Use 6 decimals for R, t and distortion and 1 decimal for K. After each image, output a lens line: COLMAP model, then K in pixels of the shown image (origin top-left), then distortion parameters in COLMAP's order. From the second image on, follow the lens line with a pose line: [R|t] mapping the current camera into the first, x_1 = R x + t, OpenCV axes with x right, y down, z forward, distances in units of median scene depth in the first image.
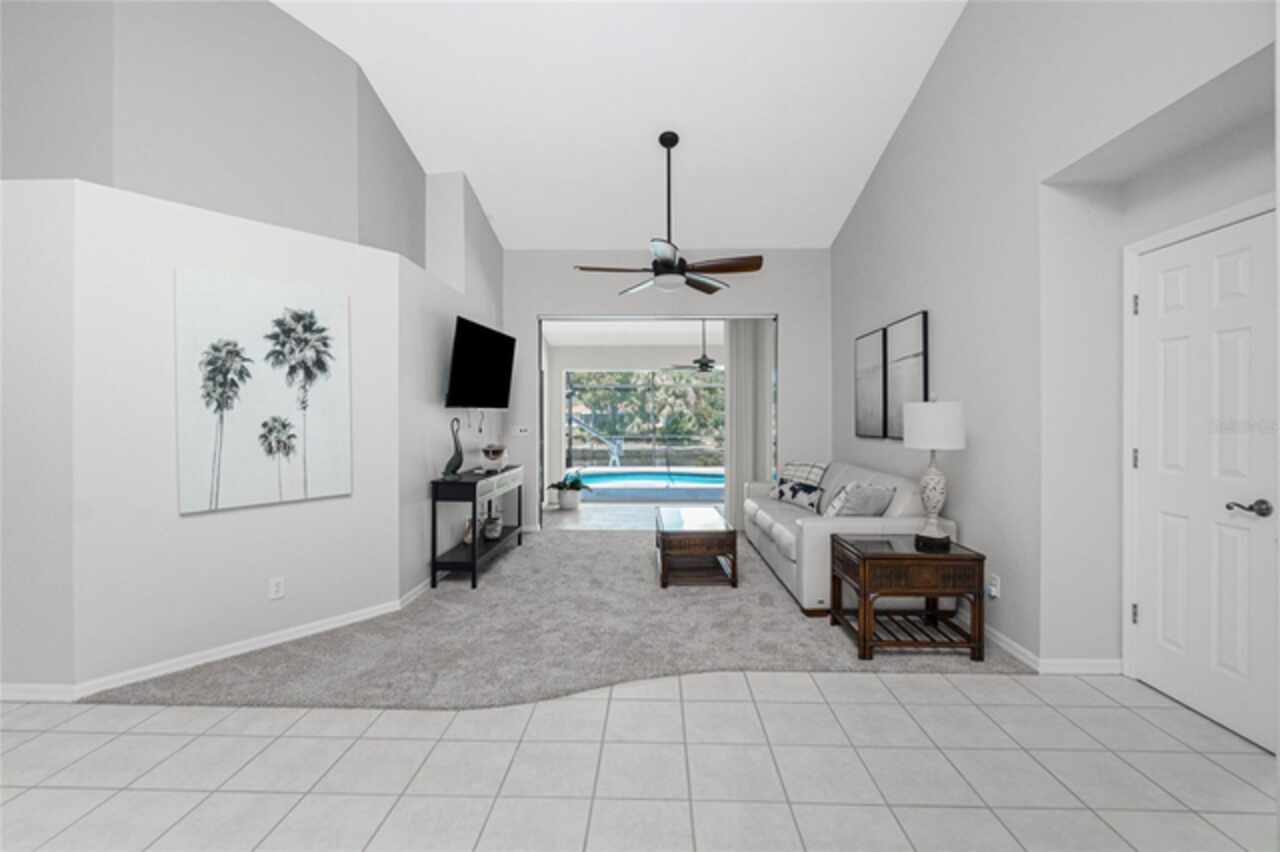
lens RADIAL K [[553.8, 0, 647.9], [0, 553.8, 416.7], [0, 0, 1]] dist [-0.008260, 0.001722]
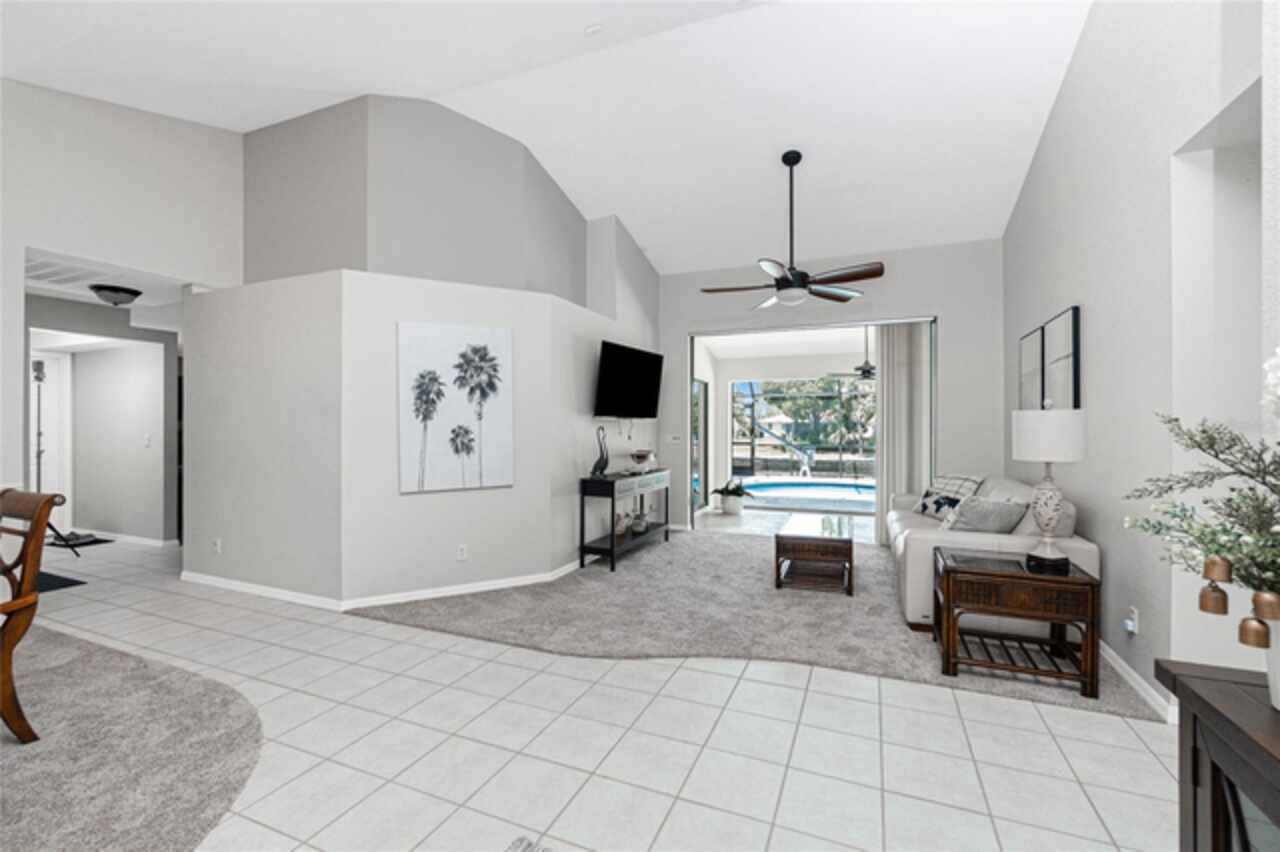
lens RADIAL K [[553.8, 0, 644.0], [0, 553.8, 425.7], [0, 0, 1]] dist [-0.008260, 0.001722]
pose [[0.930632, 0.000719, -0.365955, 0.181849], [-0.000829, 1.000000, -0.000145, 0.000438], [0.365955, 0.000438, 0.930632, -0.073163]]
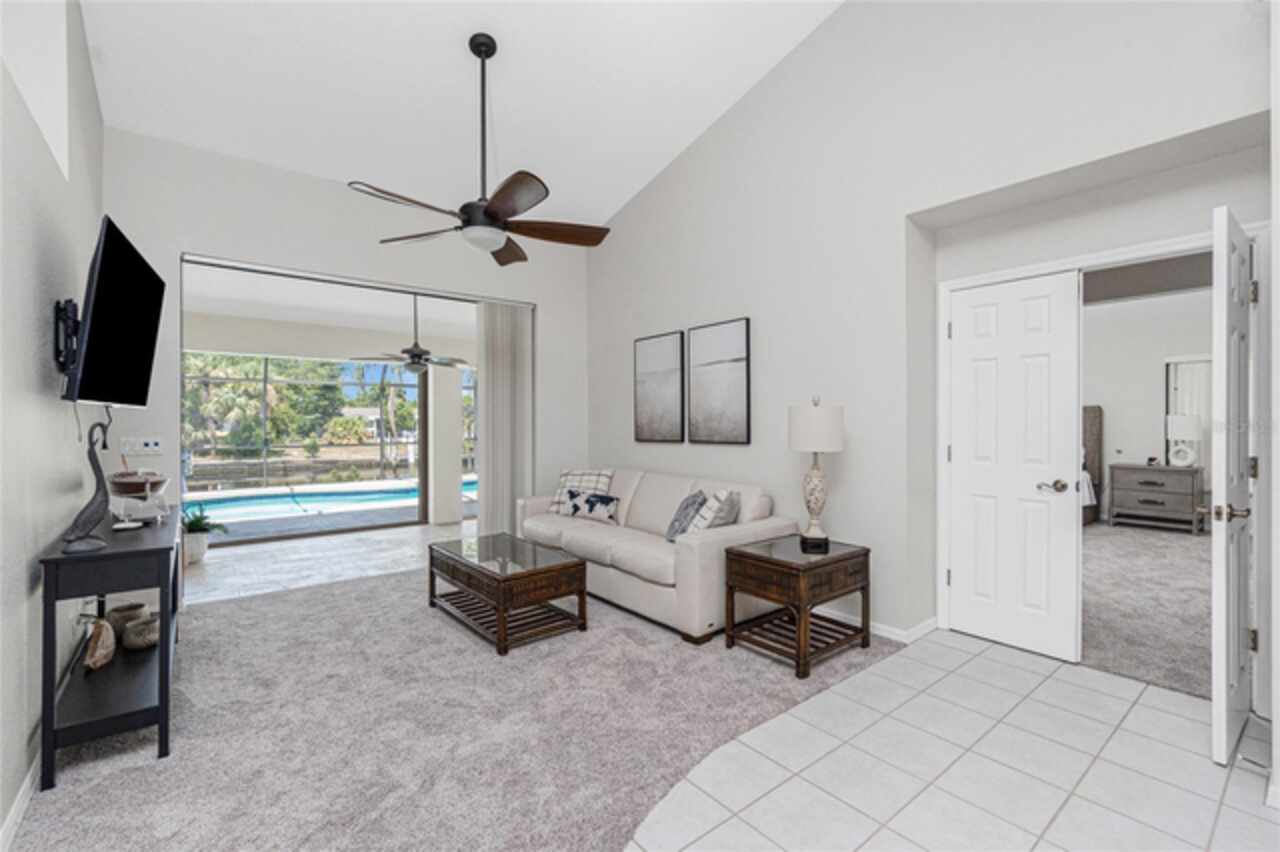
lens RADIAL K [[553.8, 0, 650.8], [0, 553.8, 422.0], [0, 0, 1]] dist [-0.008260, 0.001722]
pose [[0.763152, -0.000615, 0.646219, -0.304562], [0.000409, 1.000000, 0.000469, 0.002493], [-0.646219, -0.000093, 0.763152, 0.328726]]
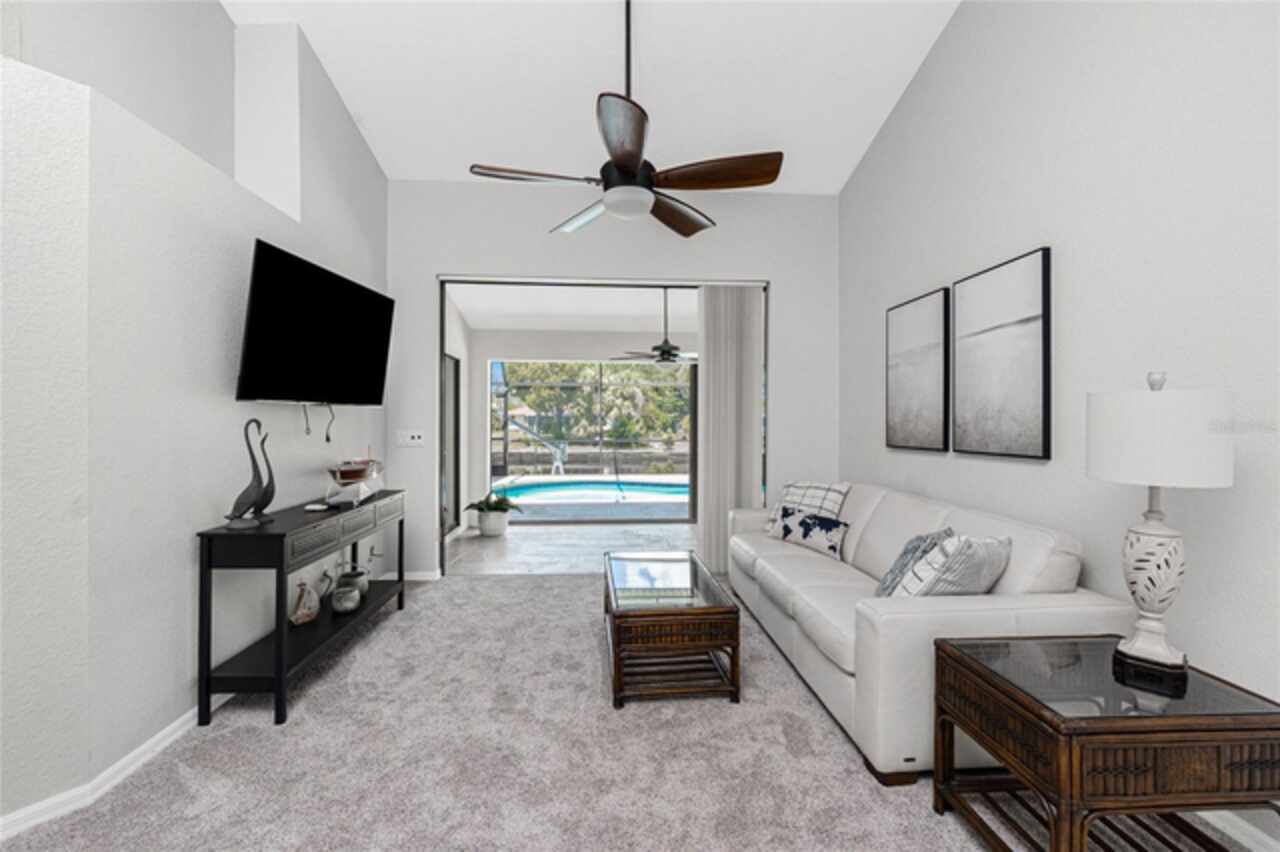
lens RADIAL K [[553.8, 0, 638.9], [0, 553.8, 424.1], [0, 0, 1]] dist [-0.008260, 0.001722]
pose [[0.996839, 0.003668, 0.079366, 0.002787], [-0.004401, 0.999949, 0.009056, 0.001177], [-0.079329, -0.009377, 0.996804, 0.425433]]
